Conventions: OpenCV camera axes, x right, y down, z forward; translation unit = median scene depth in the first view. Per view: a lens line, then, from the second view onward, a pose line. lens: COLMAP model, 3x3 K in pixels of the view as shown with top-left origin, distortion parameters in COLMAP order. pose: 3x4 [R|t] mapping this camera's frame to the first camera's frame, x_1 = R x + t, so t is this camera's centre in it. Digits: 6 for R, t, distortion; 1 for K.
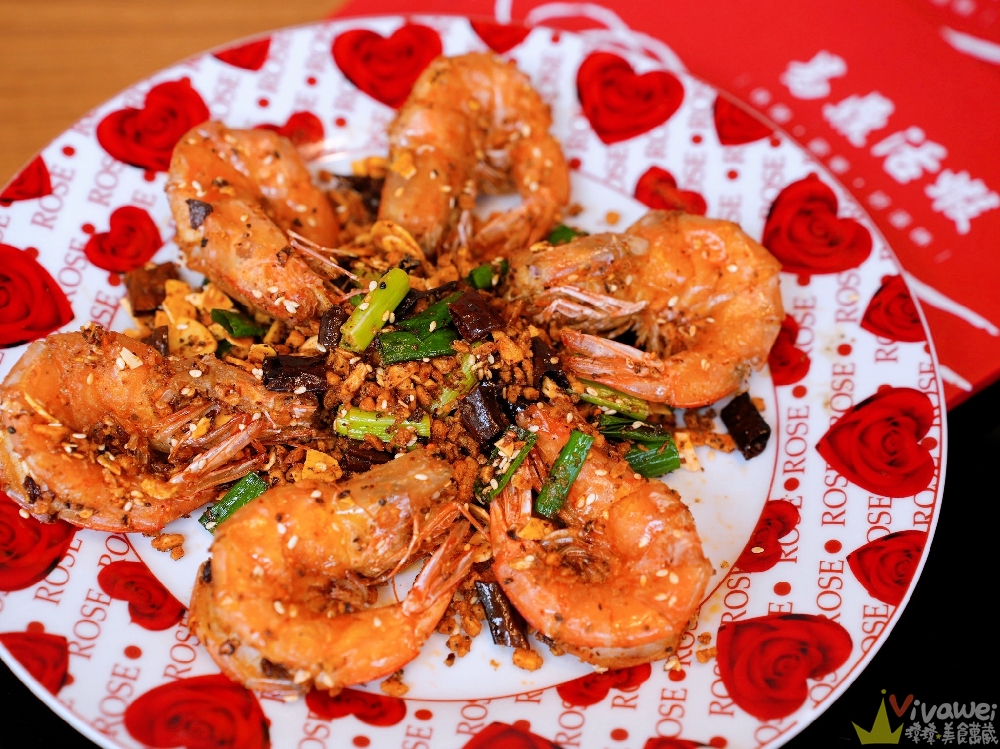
lens RADIAL K [[1880.4, 0, 500.0], [0, 1880.4, 374.5], [0, 0, 1]] dist [0.285513, 0.206662]
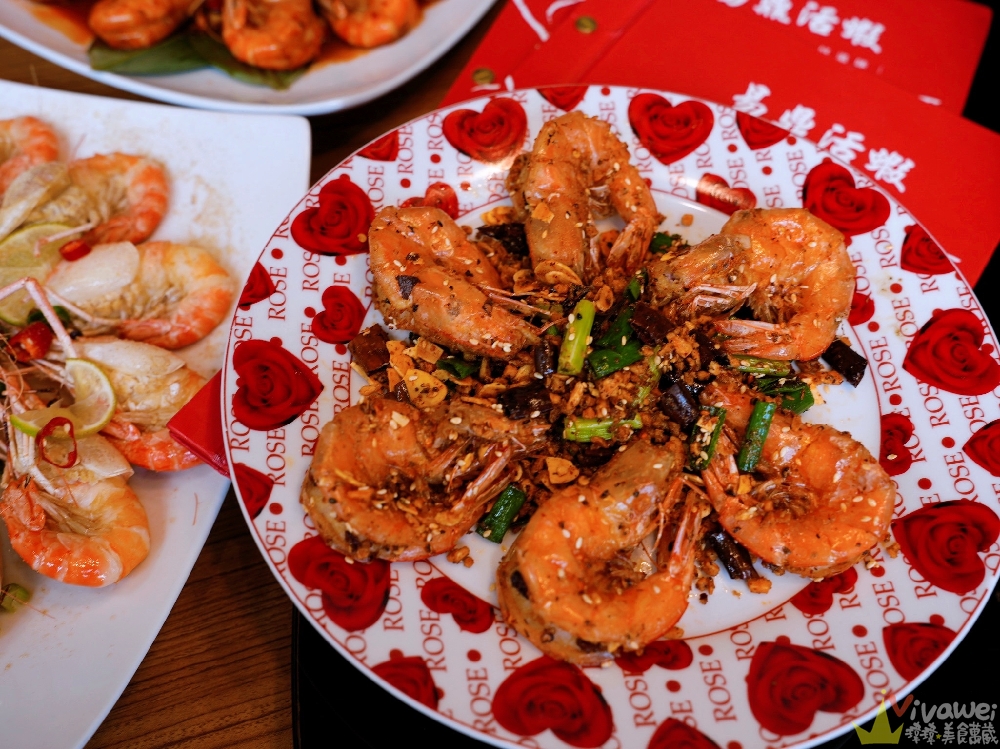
lens RADIAL K [[1139.0, 0, 500.0], [0, 1139.0, 374.5], [0, 0, 1]] dist [-0.056020, 0.239351]
pose [[0.971679, -0.207883, 0.112359, -0.204699], [0.197018, 0.975232, 0.100535, -0.095609], [-0.130475, -0.075551, 0.988569, 0.264480]]
